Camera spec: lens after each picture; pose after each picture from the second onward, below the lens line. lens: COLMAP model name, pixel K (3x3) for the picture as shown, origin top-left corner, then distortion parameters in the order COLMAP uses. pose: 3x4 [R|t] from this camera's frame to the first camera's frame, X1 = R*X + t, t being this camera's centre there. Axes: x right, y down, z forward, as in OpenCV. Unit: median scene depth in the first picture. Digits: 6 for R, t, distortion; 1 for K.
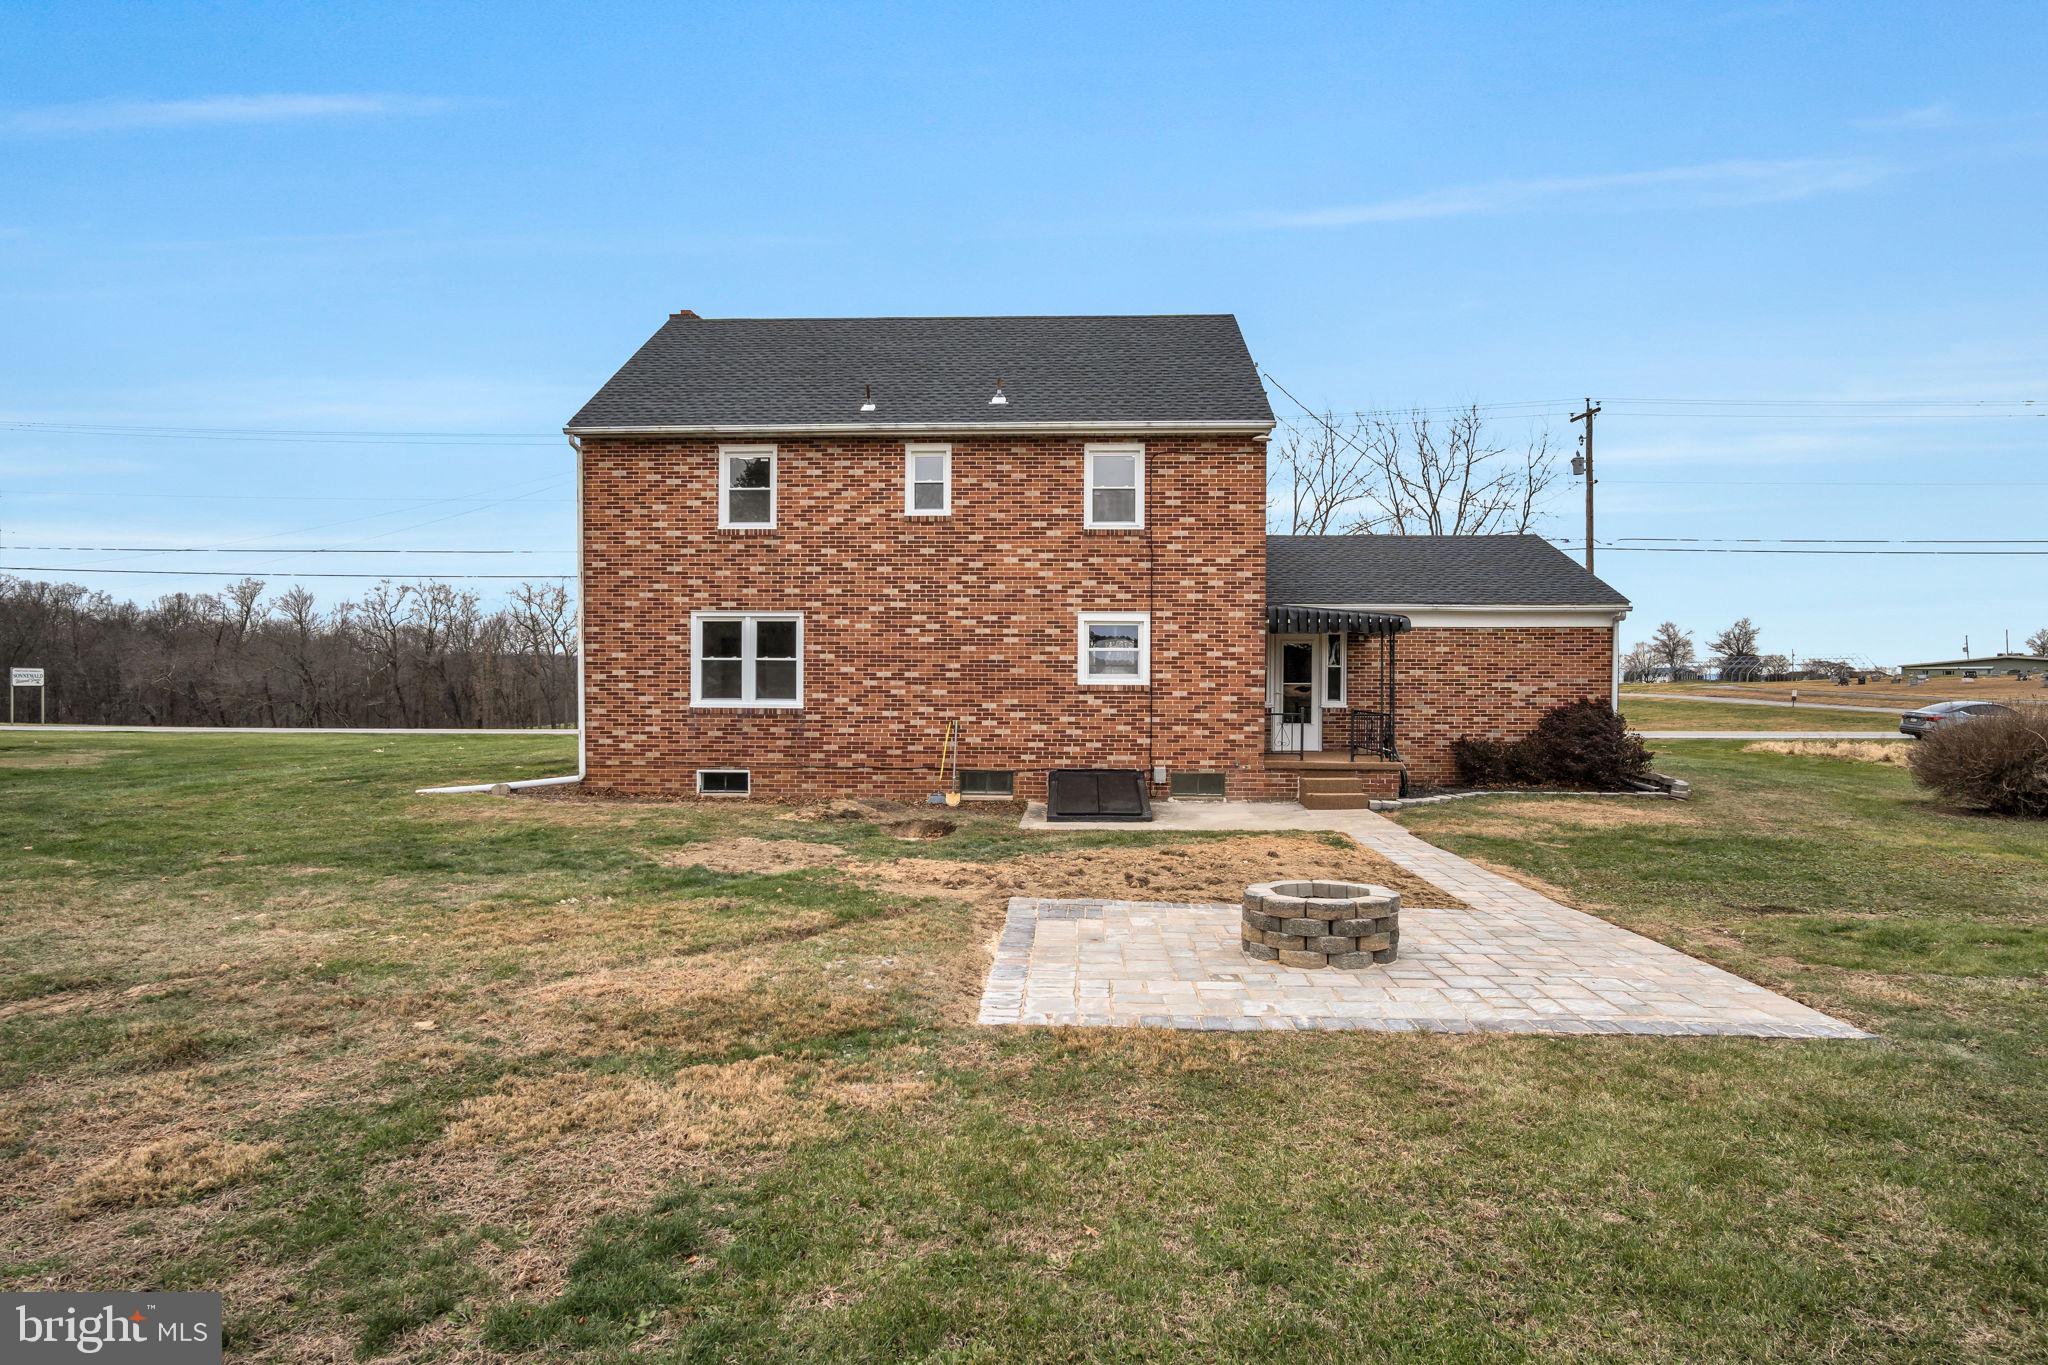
lens RADIAL K [[1114.1, 0, 1028.4], [0, 1114.1, 683.9], [0, 0, 1]] dist [-0.027662, 0.001467]
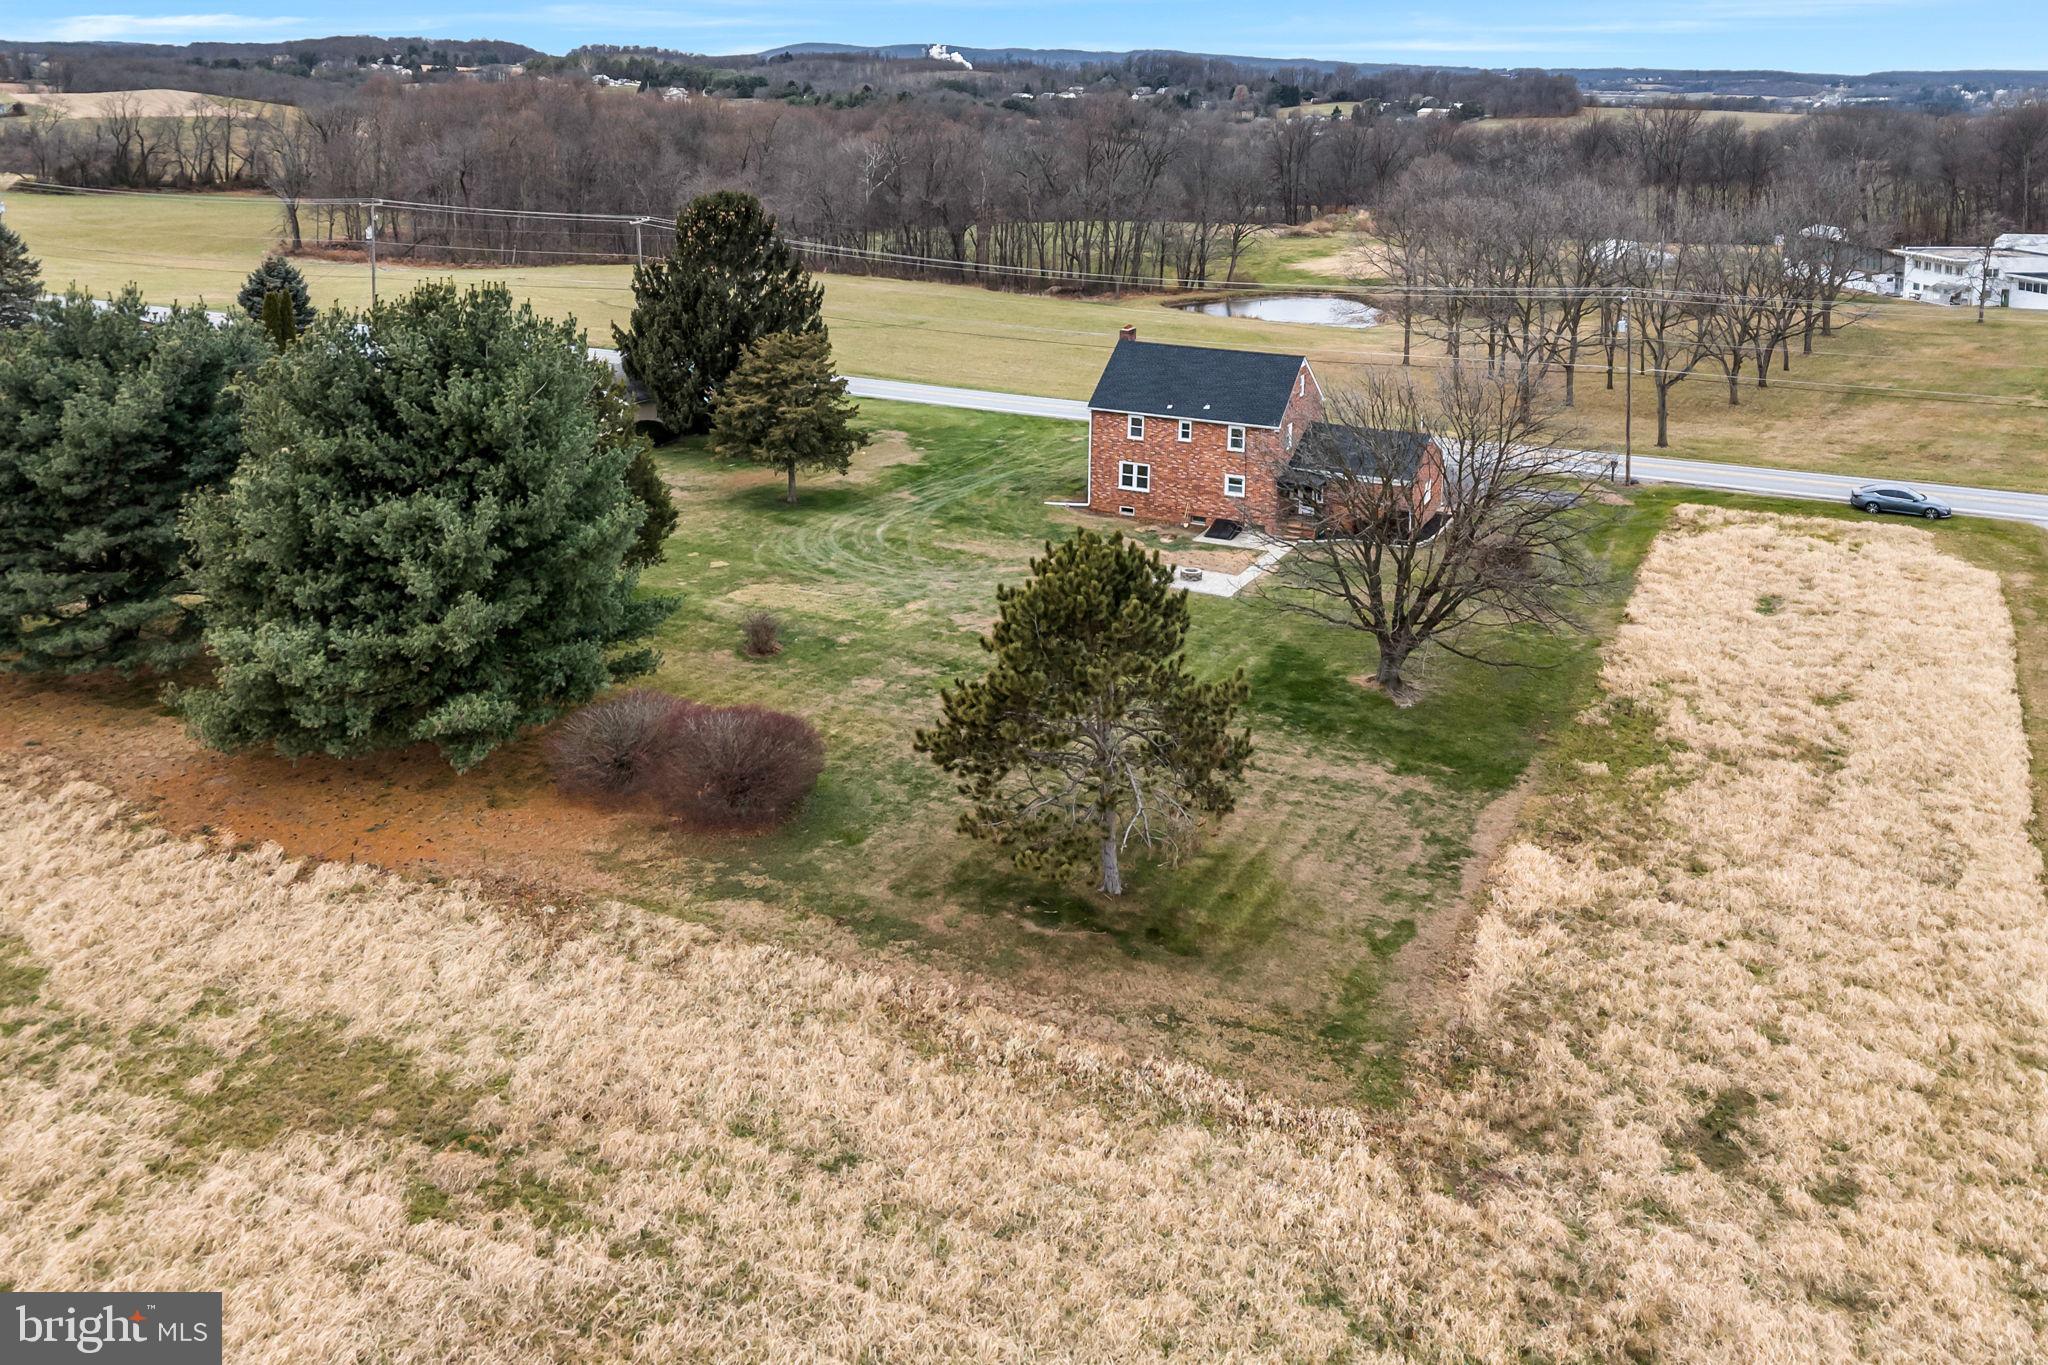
lens RADIAL K [[1490.4, 0, 1024.0], [0, 1490.4, 682.5], [0, 0, 1]] dist [-0.001237, -0.000539]
pose [[0.912154, 0.156190, -0.378919, 1.295783], [-0.010360, 0.933027, 0.359656, -1.092080], [0.409716, -0.324137, 0.852683, -3.312861]]
